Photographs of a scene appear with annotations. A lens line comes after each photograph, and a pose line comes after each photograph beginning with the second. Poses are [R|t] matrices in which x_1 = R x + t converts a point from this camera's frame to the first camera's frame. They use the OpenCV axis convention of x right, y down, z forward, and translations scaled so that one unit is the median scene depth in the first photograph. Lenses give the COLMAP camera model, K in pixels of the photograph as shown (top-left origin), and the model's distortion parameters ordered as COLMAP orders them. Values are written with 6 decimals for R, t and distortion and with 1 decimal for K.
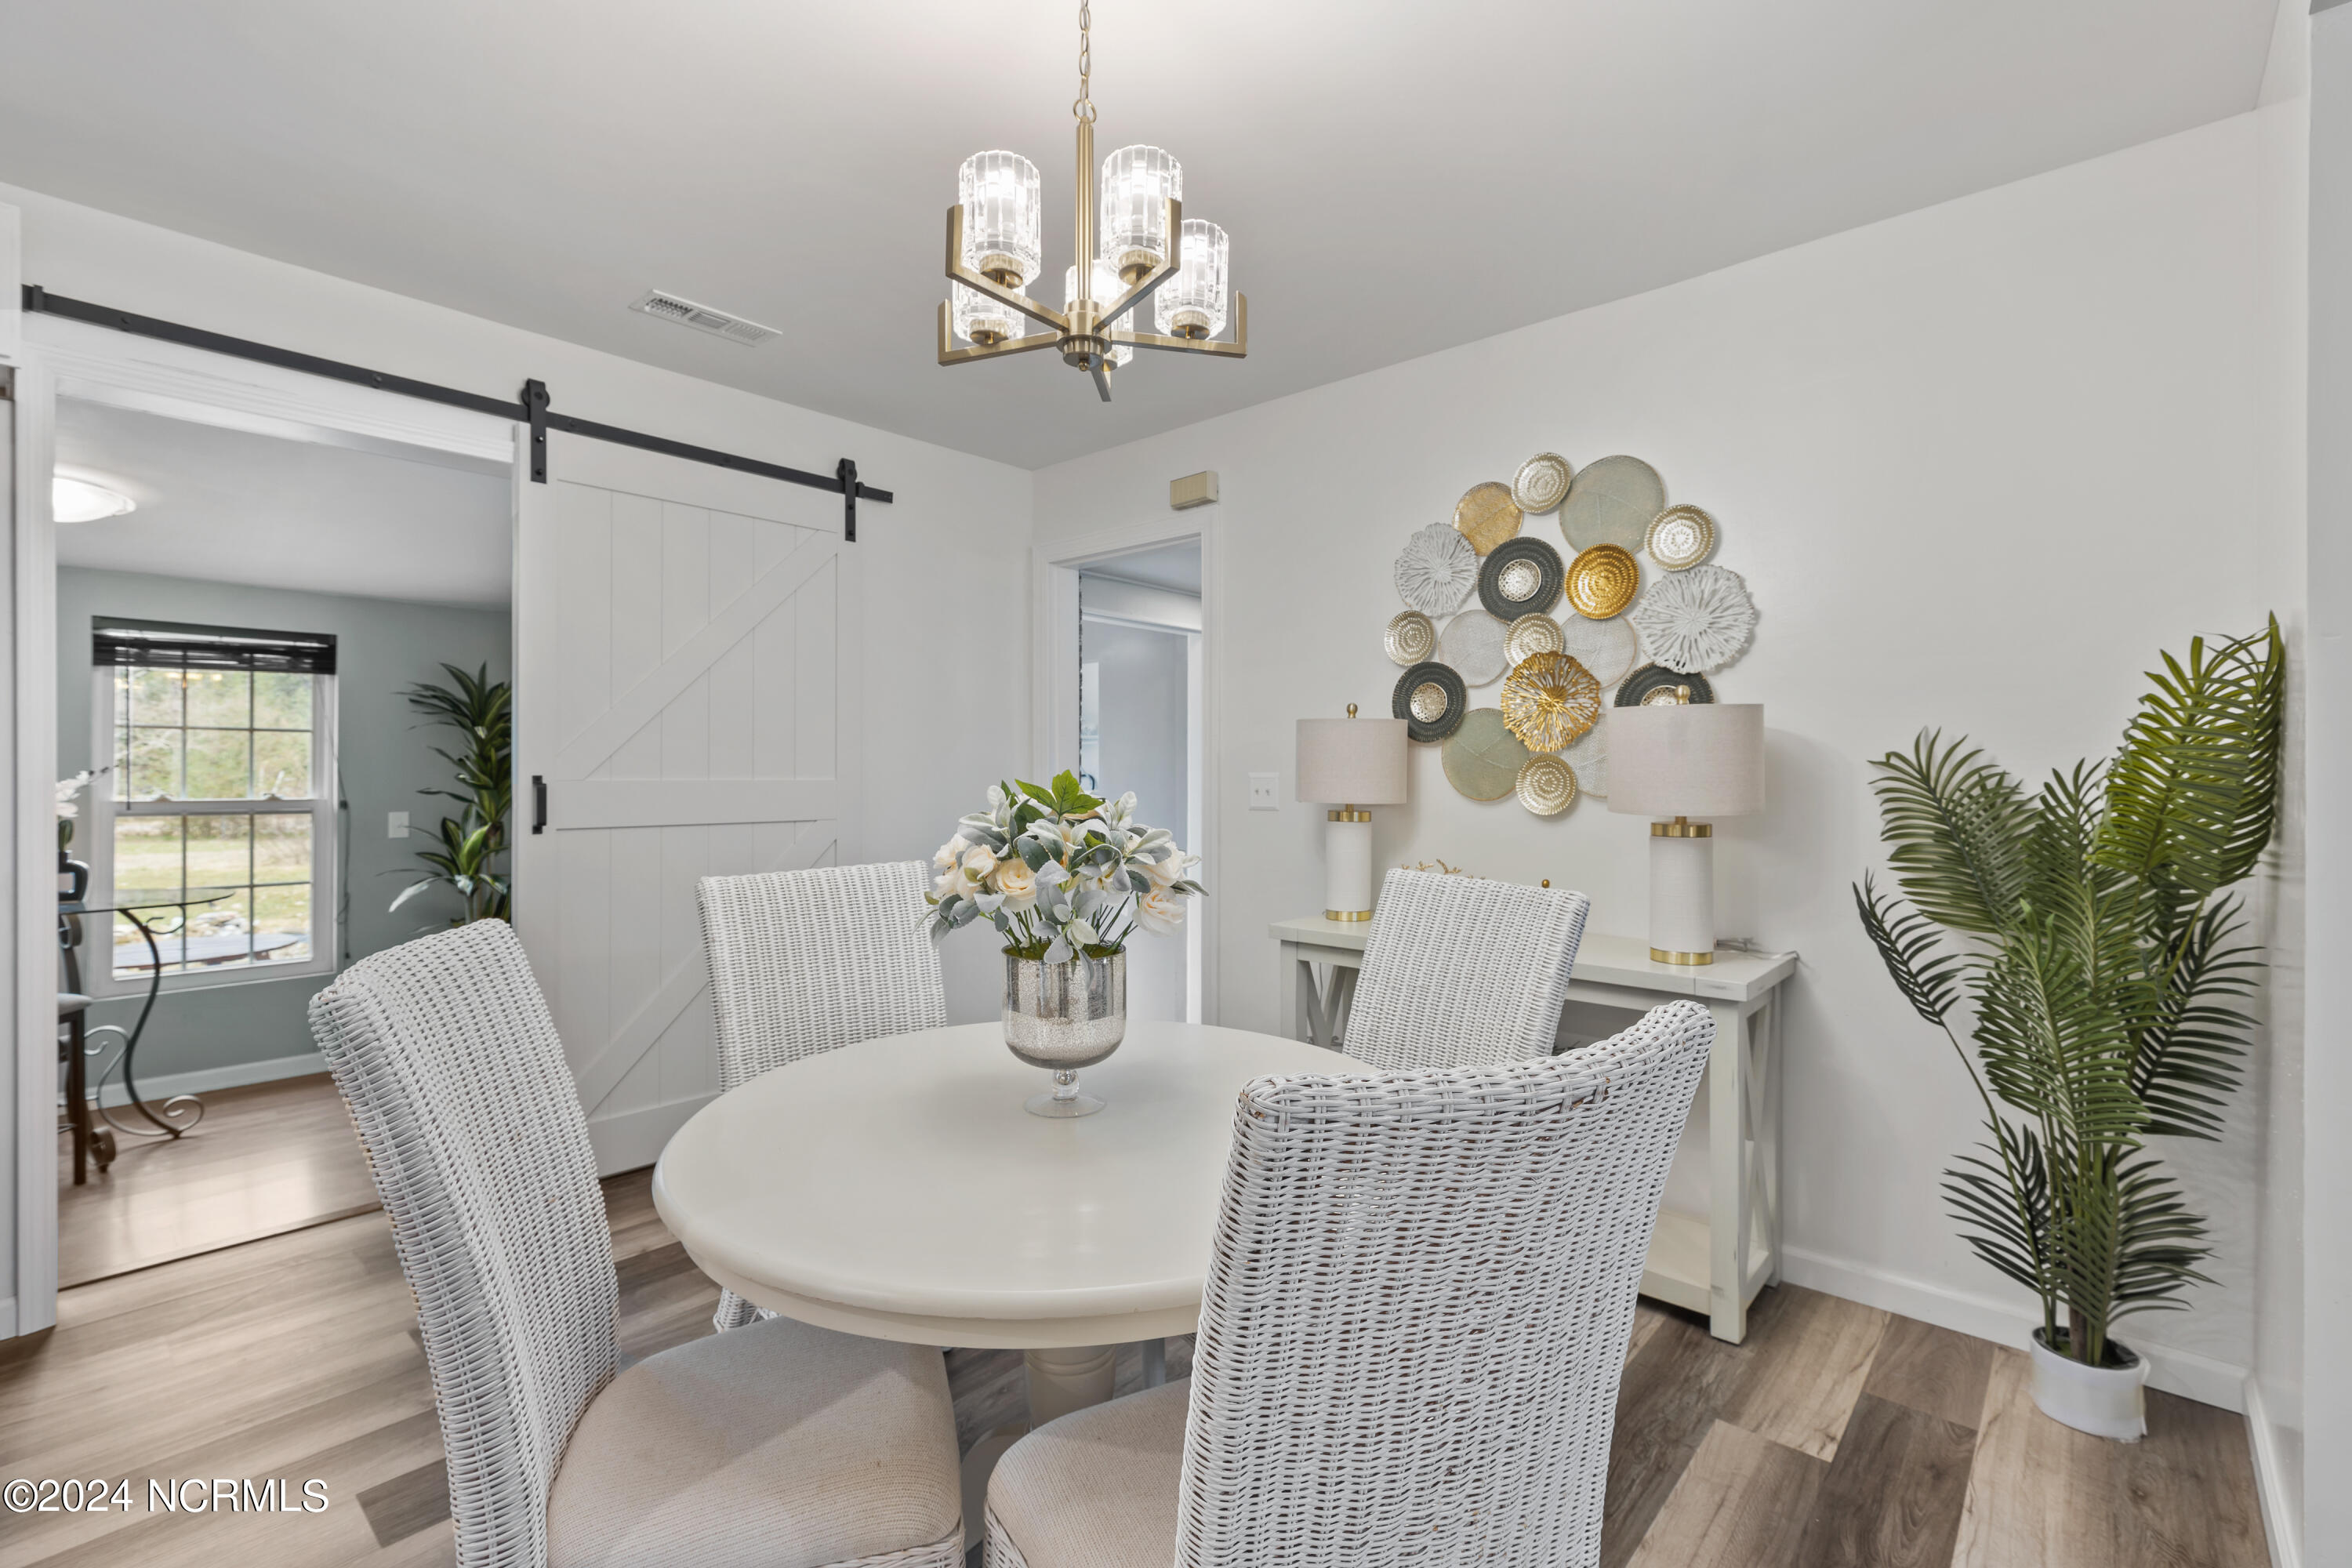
lens RADIAL K [[1067.8, 0, 1185.3], [0, 1067.8, 773.7], [0, 0, 1]] dist [0.013195, 0.000764]
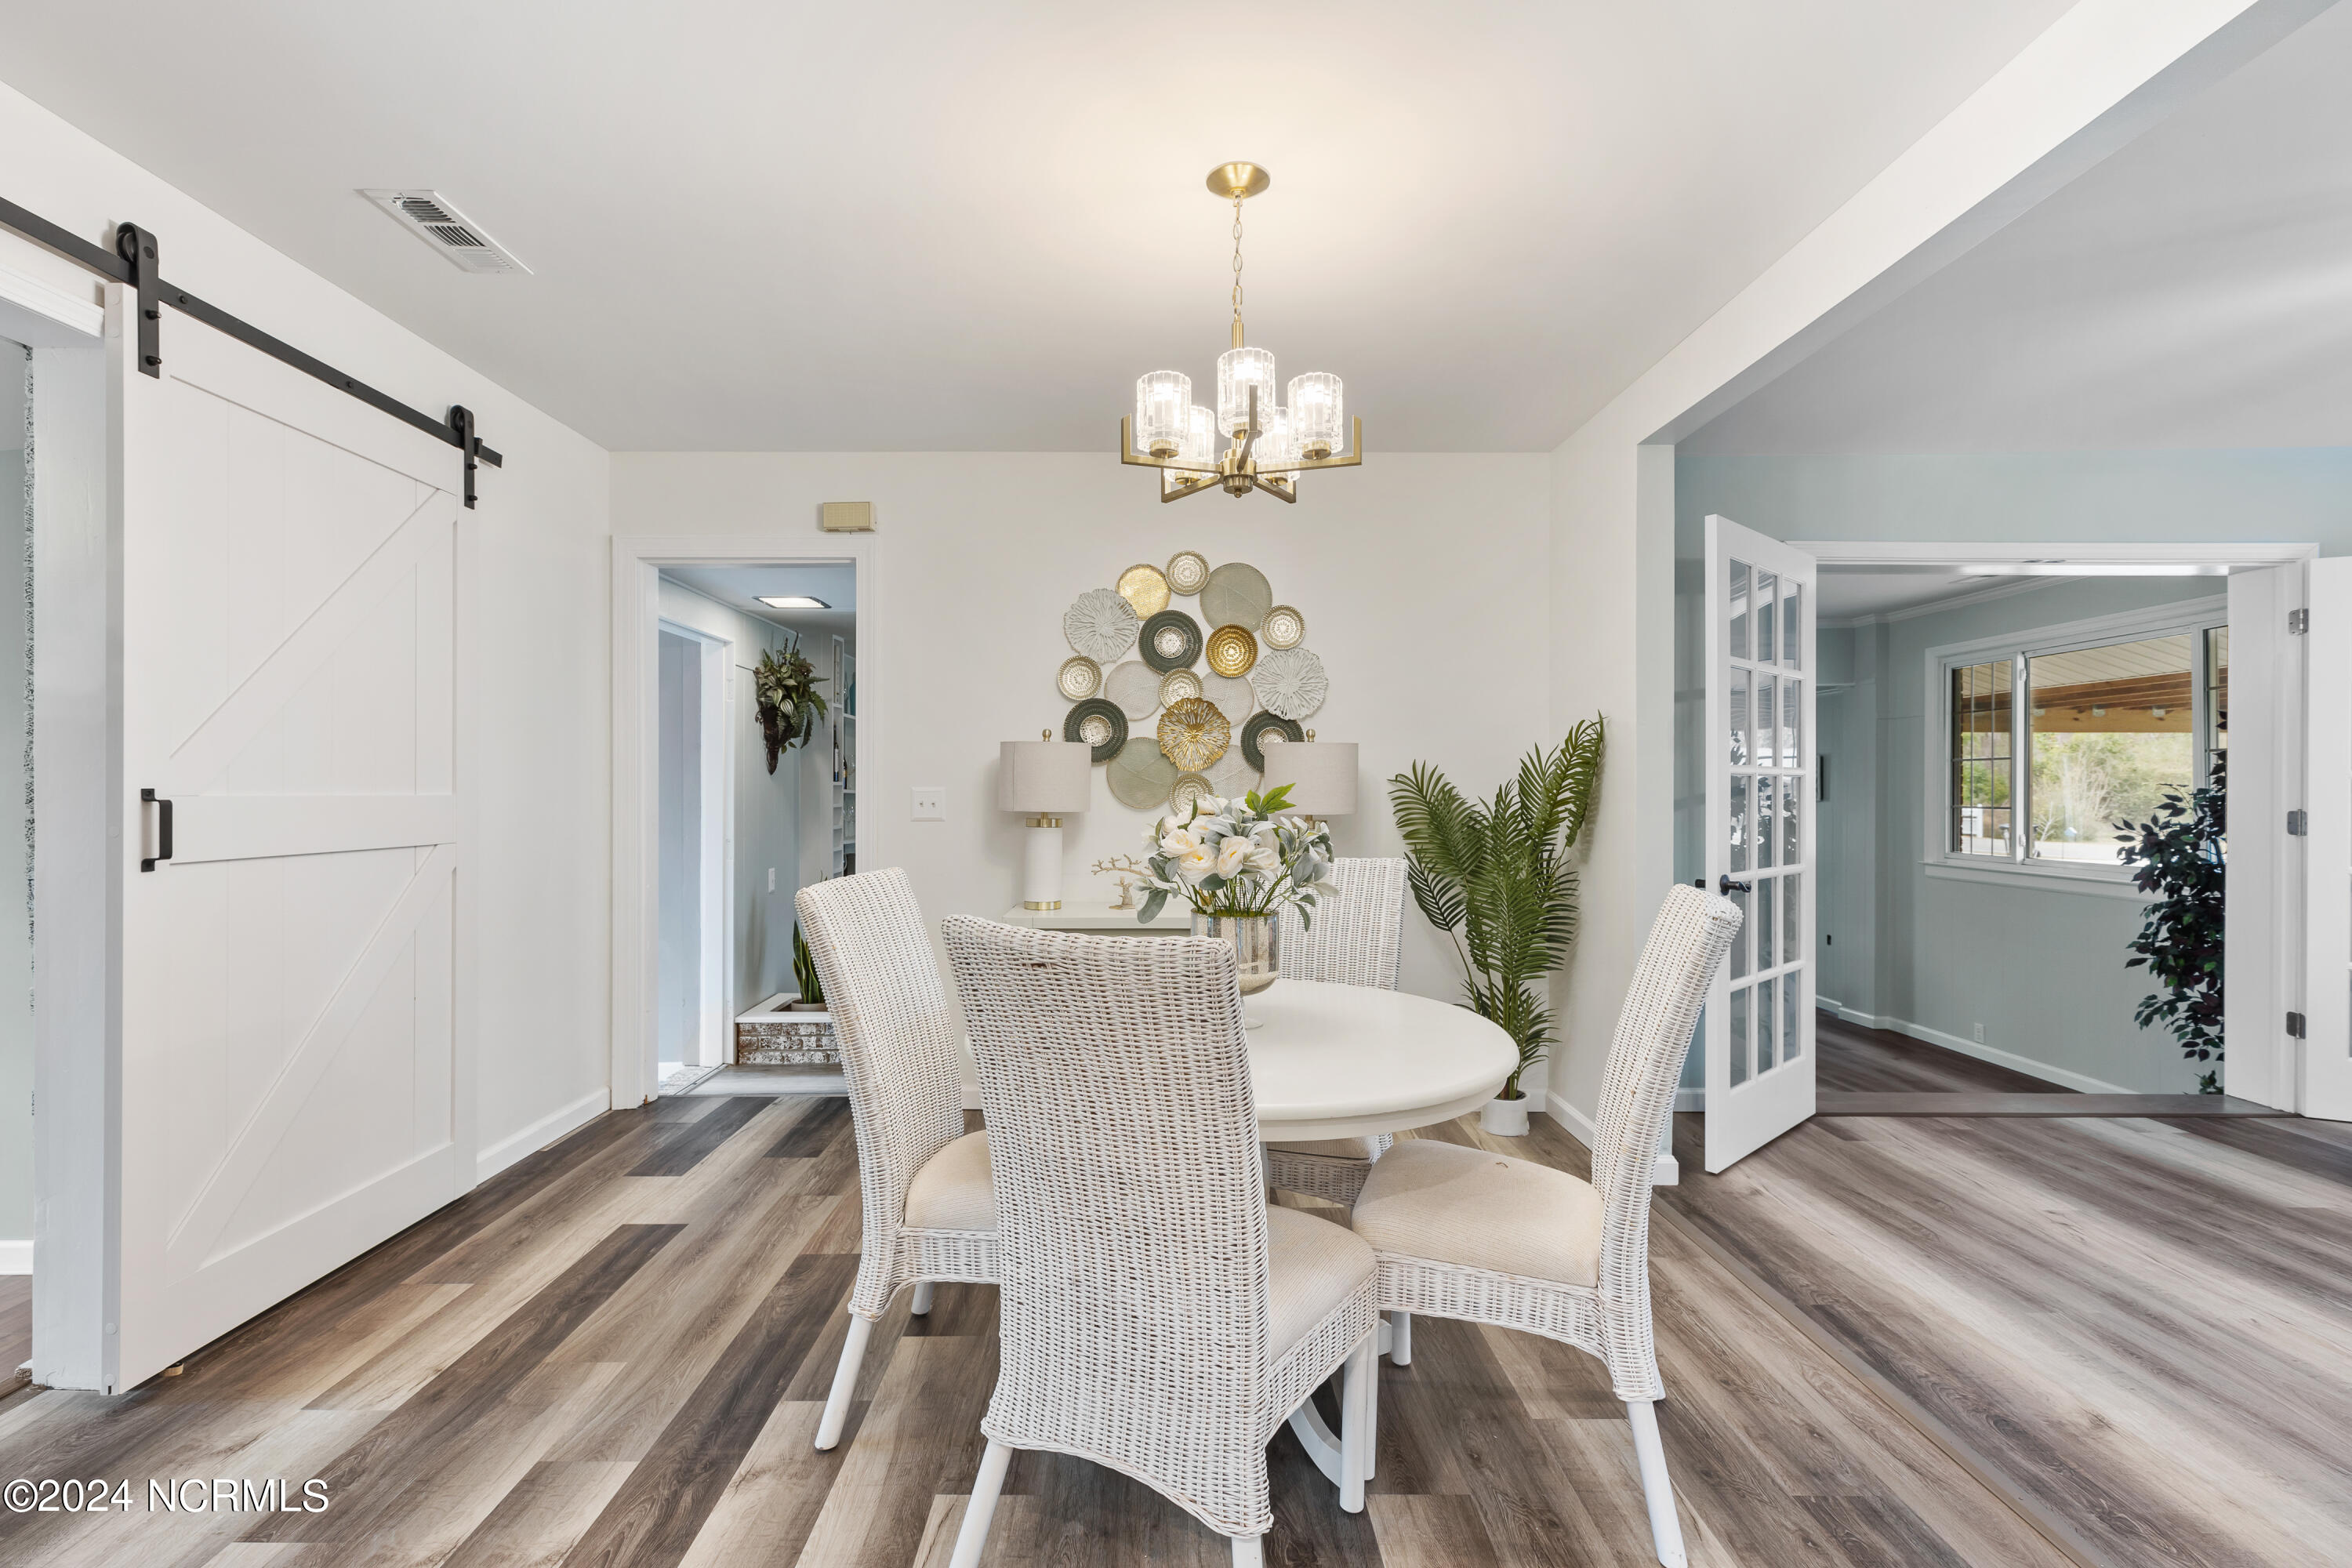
lens RADIAL K [[1067.8, 0, 1183.9], [0, 1067.8, 785.6], [0, 0, 1]] dist [0.013195, 0.000764]
pose [[0.733308, 0.001578, 0.679894, -0.580767], [0.001325, 0.999992, -0.003749, 0.002710], [-0.679895, 0.003650, 0.733300, 0.015500]]
